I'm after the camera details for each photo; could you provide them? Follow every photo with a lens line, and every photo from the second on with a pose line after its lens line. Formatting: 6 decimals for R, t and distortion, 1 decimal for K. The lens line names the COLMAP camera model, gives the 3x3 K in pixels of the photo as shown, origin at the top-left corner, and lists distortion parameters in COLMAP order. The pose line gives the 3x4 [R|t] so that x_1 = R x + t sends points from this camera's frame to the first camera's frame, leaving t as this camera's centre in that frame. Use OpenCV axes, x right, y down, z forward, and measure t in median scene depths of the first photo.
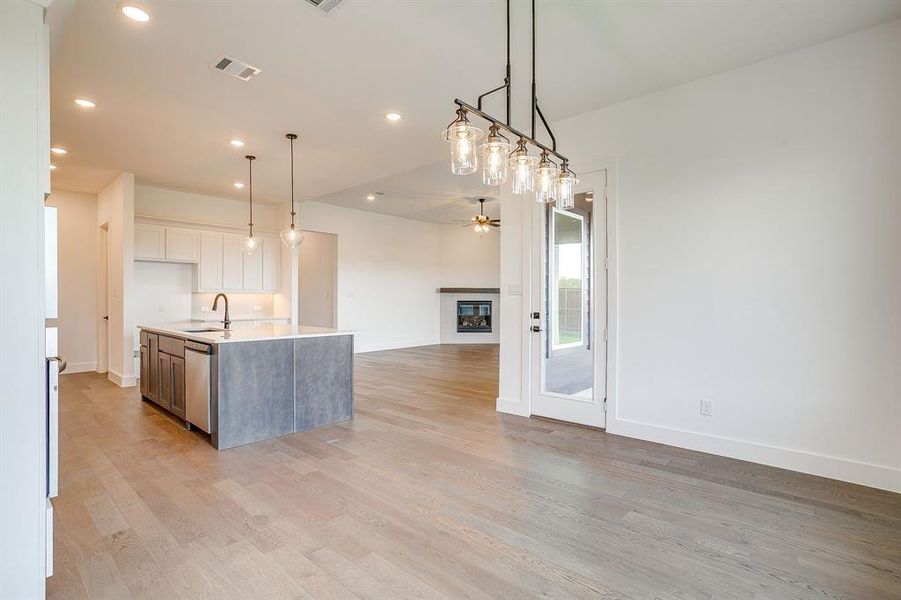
lens RADIAL K [[438.9, 0, 446.6], [0, 438.9, 302.5], [0, 0, 1]] dist [-0.059350, 0.032376]
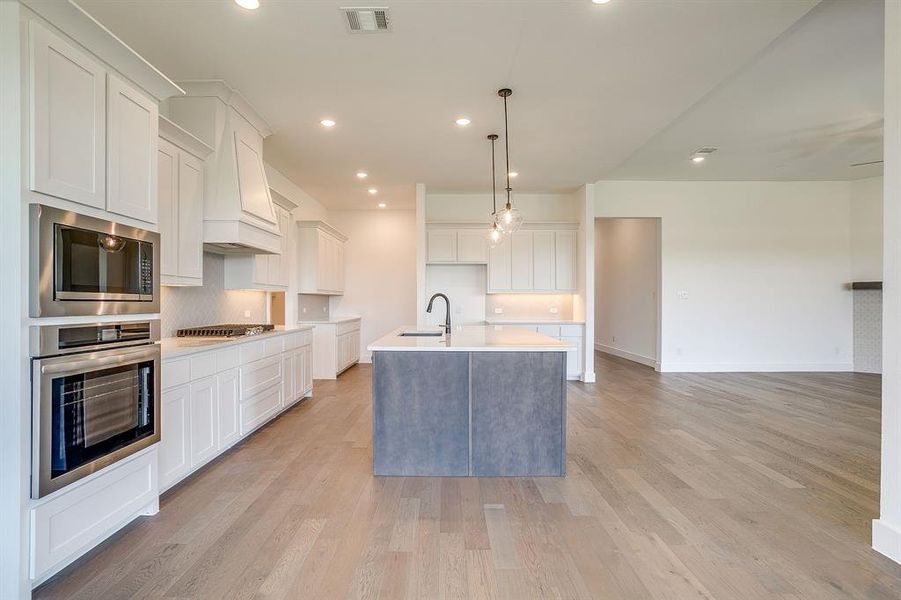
lens RADIAL K [[445.5, 0, 439.1], [0, 445.5, 298.2], [0, 0, 1]] dist [-0.056544, 0.035319]
pose [[0.659317, -0.006866, -0.751834, 0.163153], [-0.004939, 0.999897, -0.013463, 0.001187], [0.751849, 0.012589, 0.659215, 0.381695]]
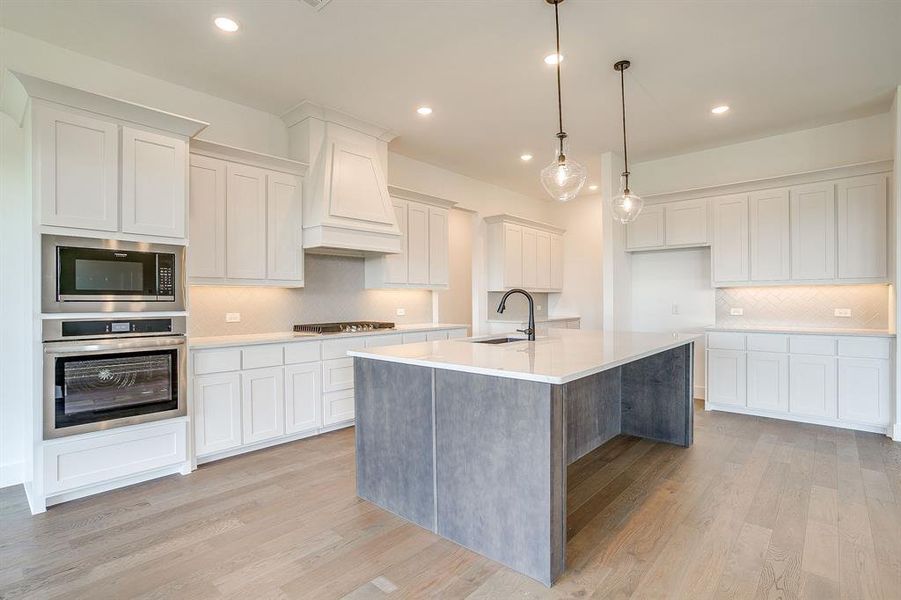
lens RADIAL K [[438.9, 0, 446.6], [0, 438.9, 302.5], [0, 0, 1]] dist [-0.059350, 0.032376]
pose [[0.003585, 0.003354, -0.999988, 0.178627], [-0.001878, 0.999993, 0.003348, -0.001477], [0.999992, 0.001866, 0.003591, 0.856359]]
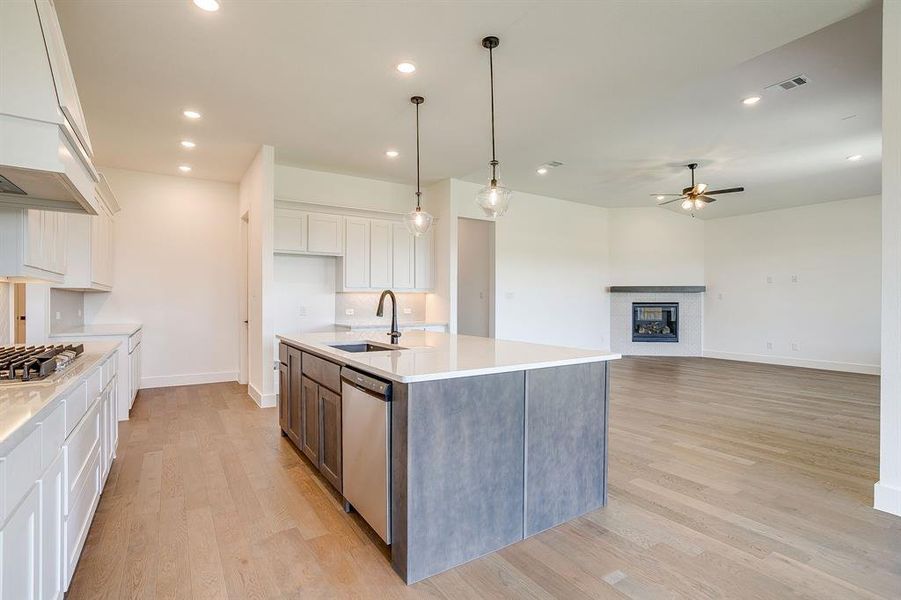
lens RADIAL K [[438.9, 0, 446.6], [0, 438.9, 302.5], [0, 0, 1]] dist [-0.059350, 0.032376]
pose [[0.966165, -0.001228, -0.257924, -0.257080], [-0.000063, 0.999988, -0.004999, 0.001079], [0.257927, 0.004846, 0.966152, 0.372611]]
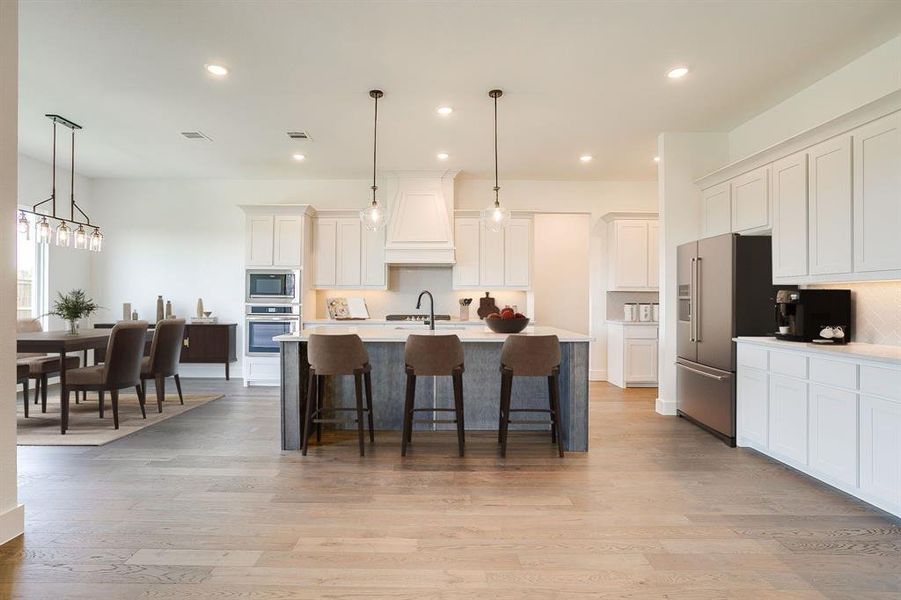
lens RADIAL K [[445.5, 0, 439.1], [0, 445.5, 298.2], [0, 0, 1]] dist [-0.056544, 0.035319]
pose [[-0.739128, -0.006943, -0.673529, 0.103799], [-0.011081, 0.999937, 0.001852, -0.007016], [0.673474, 0.008832, -0.739158, 1.676613]]
